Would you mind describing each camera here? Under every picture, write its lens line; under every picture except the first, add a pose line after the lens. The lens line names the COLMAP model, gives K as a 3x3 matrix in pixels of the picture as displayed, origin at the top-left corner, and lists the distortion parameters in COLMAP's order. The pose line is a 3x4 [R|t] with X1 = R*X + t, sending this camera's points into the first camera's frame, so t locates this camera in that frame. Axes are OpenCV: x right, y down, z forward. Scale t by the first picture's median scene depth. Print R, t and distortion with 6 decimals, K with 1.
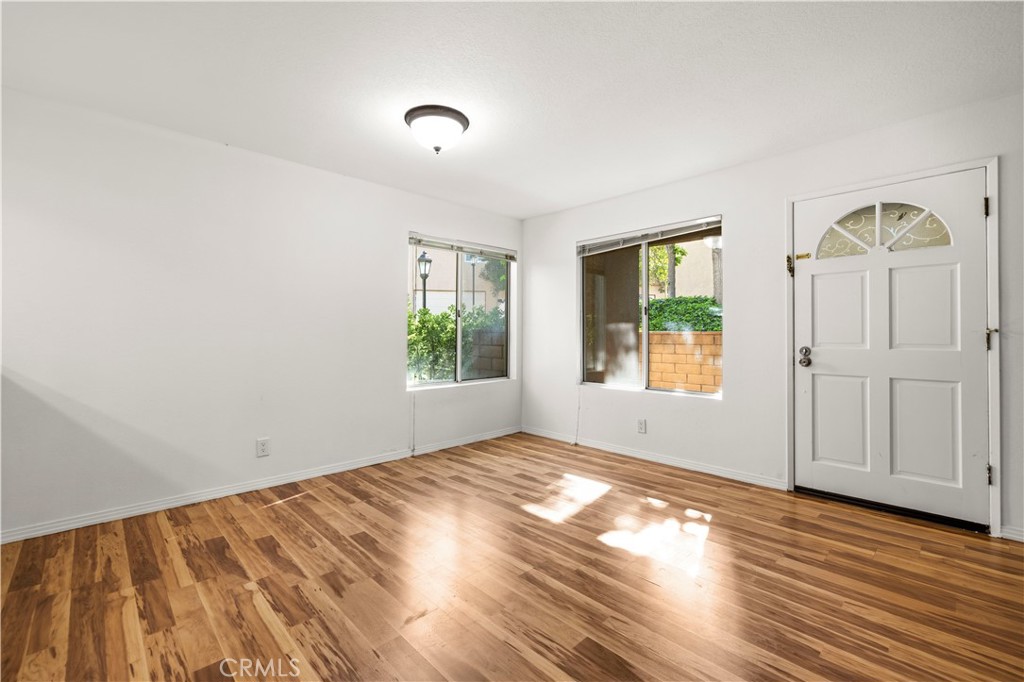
lens RADIAL K [[436.6, 0, 517.4], [0, 436.6, 333.7], [0, 0, 1]] dist [0.003667, -0.000171]
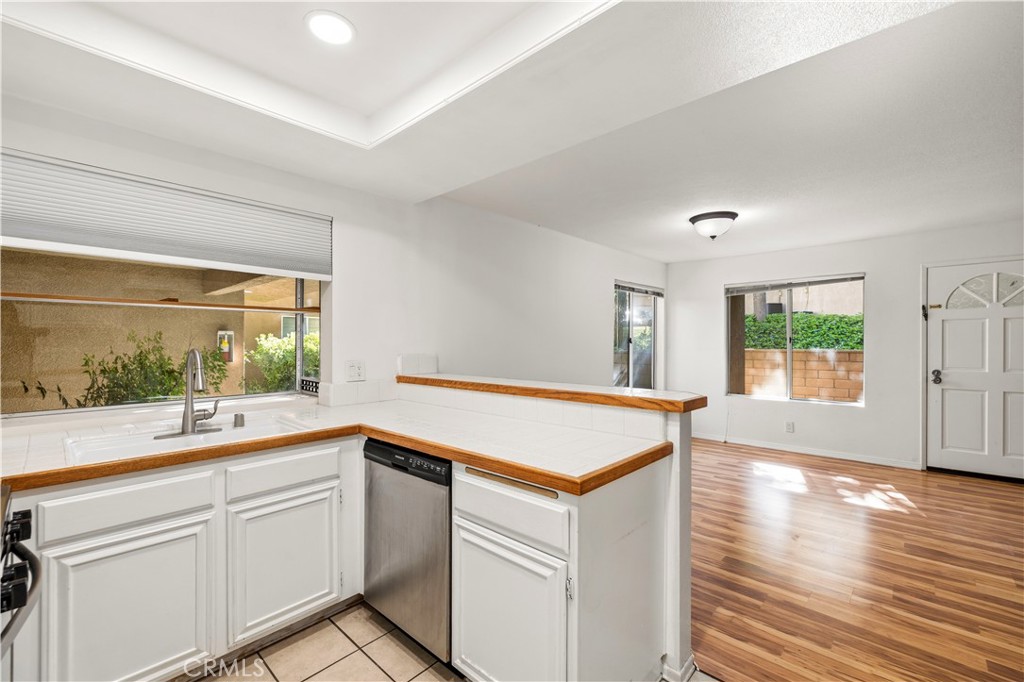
lens RADIAL K [[436.6, 0, 506.1], [0, 436.6, 345.8], [0, 0, 1]] dist [0.003667, -0.000171]
pose [[0.998886, -0.005723, 0.046836, -0.810759], [0.004975, 0.999858, 0.016077, -0.077696], [-0.046921, -0.015826, 0.998773, -0.364135]]
